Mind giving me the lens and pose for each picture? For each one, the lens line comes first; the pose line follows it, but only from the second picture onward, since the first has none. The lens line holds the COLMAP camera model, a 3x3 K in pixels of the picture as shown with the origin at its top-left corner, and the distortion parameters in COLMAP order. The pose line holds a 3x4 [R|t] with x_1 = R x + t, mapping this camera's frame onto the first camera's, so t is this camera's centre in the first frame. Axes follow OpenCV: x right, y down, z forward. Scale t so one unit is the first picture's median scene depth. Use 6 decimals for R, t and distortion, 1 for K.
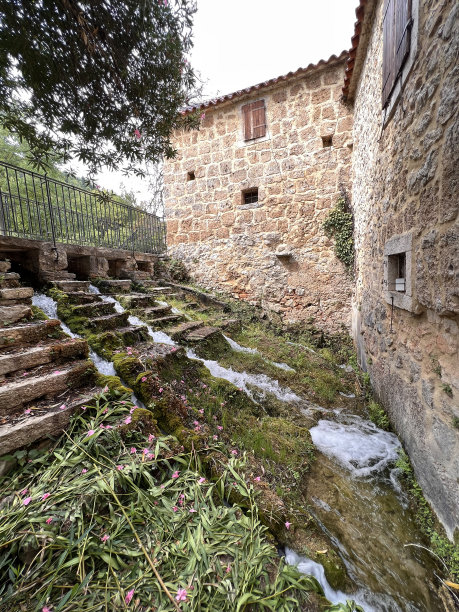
lens RADIAL K [[245.8, 0, 228.9], [0, 245.8, 307.2], [0, 0, 1]] dist [0.002366, 0.000194]
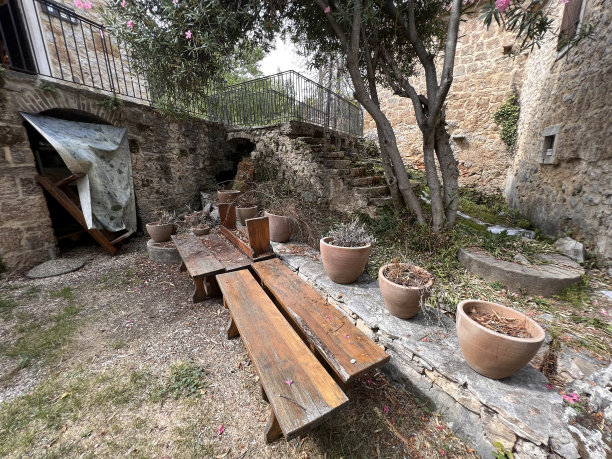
lens RADIAL K [[245.8, 0, 307.3], [0, 245.8, 229.9], [0, 0, 1]] dist [0.002366, 0.000194]
pose [[0.987717, 0.061426, -0.143672, -0.438110], [-0.040149, 0.988386, 0.146564, 0.153506], [0.151006, -0.138996, 0.978712, -0.640207]]
